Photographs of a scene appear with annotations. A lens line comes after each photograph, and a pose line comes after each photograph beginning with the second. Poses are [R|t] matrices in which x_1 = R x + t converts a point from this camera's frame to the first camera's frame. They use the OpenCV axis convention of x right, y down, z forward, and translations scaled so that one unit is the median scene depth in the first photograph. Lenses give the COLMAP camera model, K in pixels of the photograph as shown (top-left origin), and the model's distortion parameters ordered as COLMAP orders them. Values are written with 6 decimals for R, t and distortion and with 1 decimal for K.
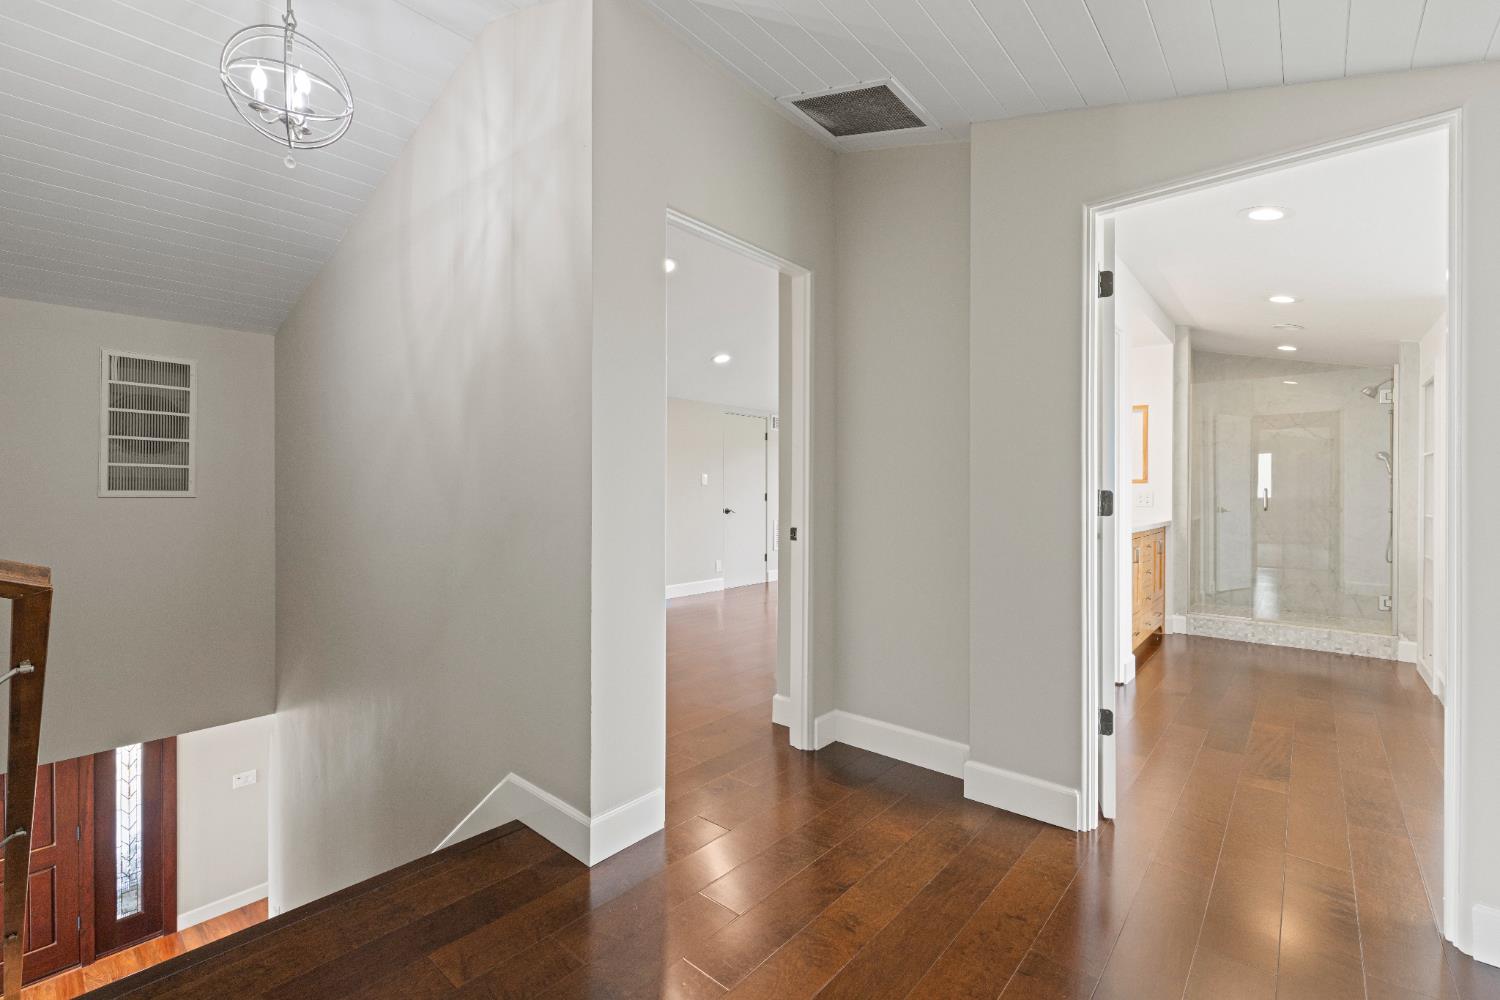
lens RADIAL K [[645.1, 0, 745.7], [0, 645.1, 499.4], [0, 0, 1]] dist [-0.001441, 0.000082]
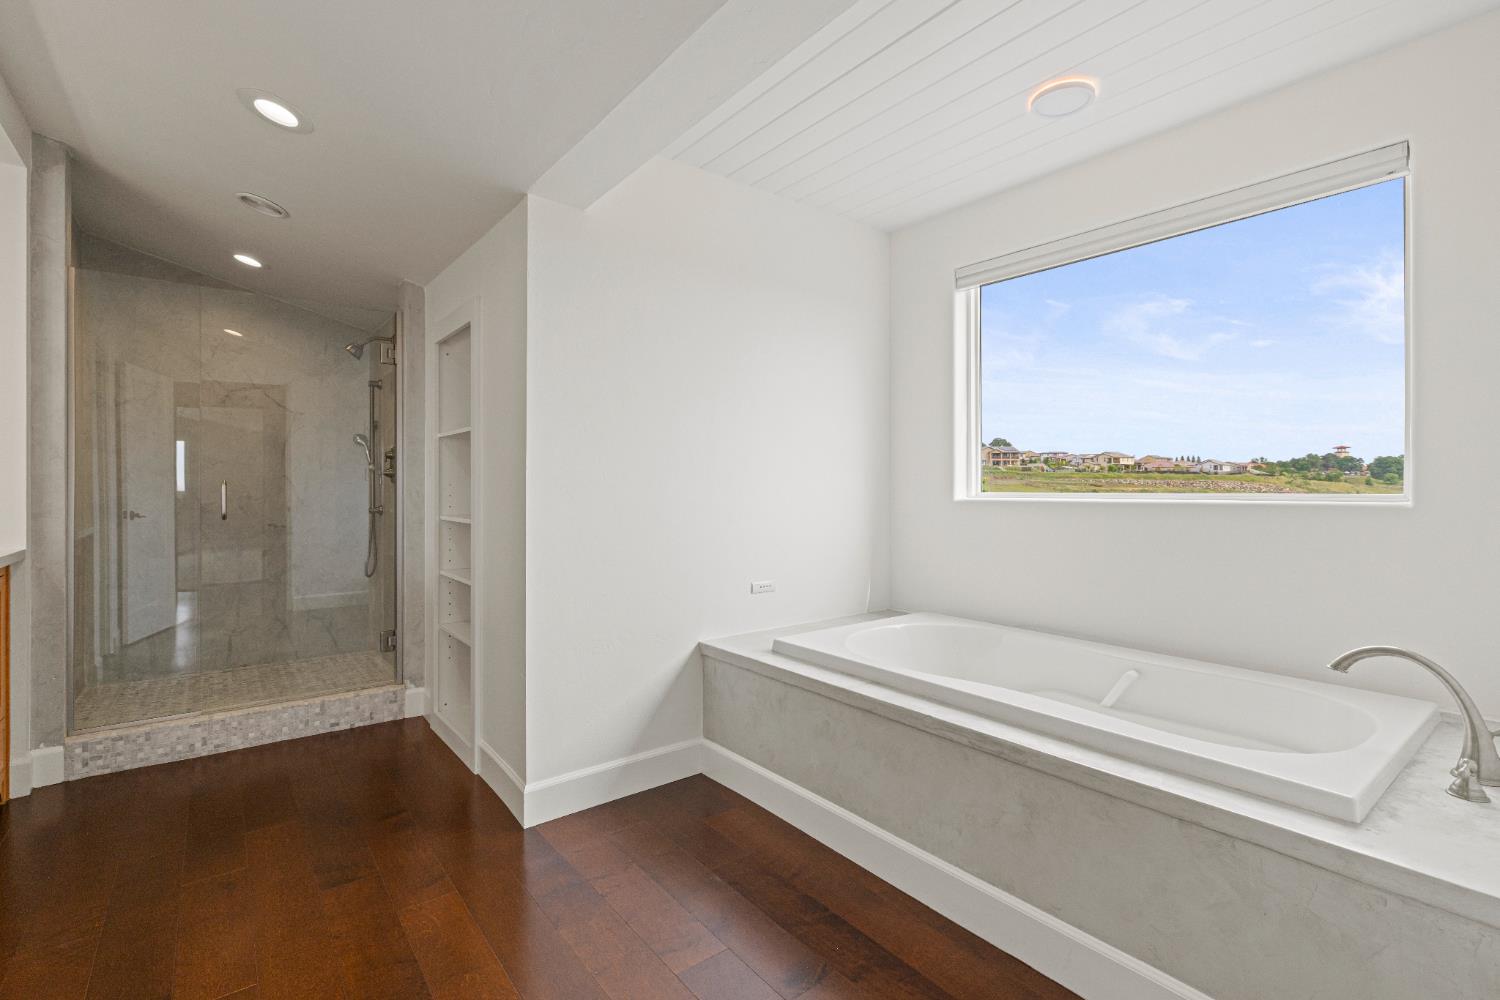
lens RADIAL K [[683.8, 0, 748.5], [0, 683.8, 485.6], [0, 0, 1]] dist [0.001069, -0.000353]
pose [[0.184981, -0.000222, 0.982742, 0.273129], [0.008861, 0.999960, -0.001442, -0.006946], [-0.982702, 0.008975, 0.184976, 0.398200]]
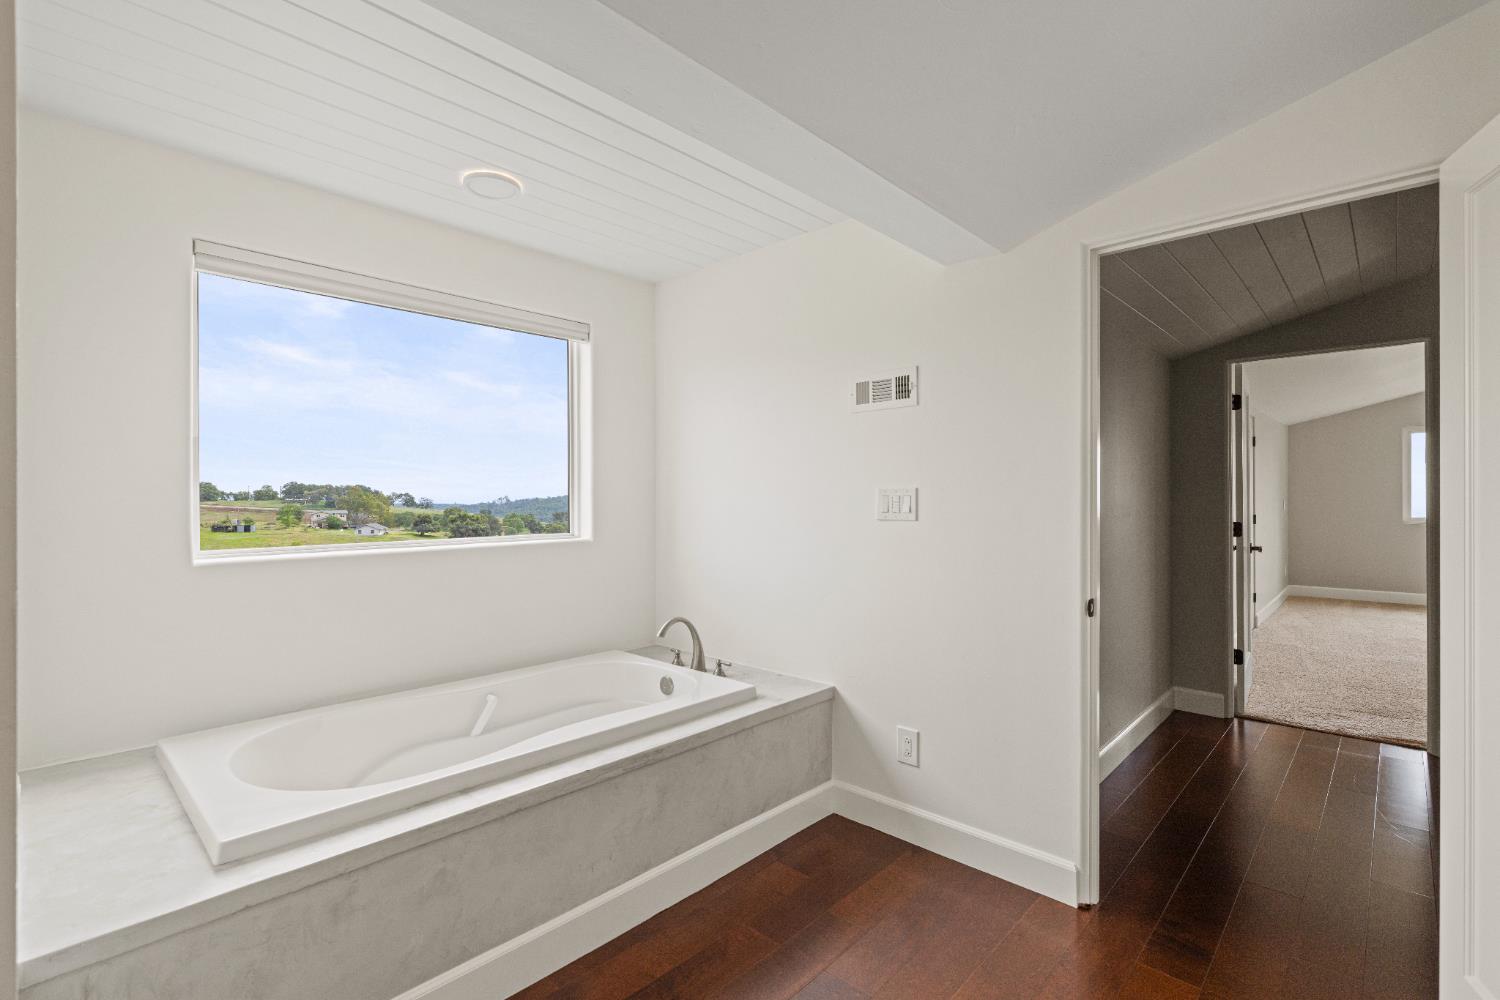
lens RADIAL K [[683.8, 0, 748.5], [0, 683.8, 485.6], [0, 0, 1]] dist [0.001069, -0.000353]
pose [[-0.999130, 0.000283, 0.041701, 0.551982], [0.000214, 0.999999, -0.001662, -0.045060], [-0.041701, -0.001652, -0.999129, 0.765434]]
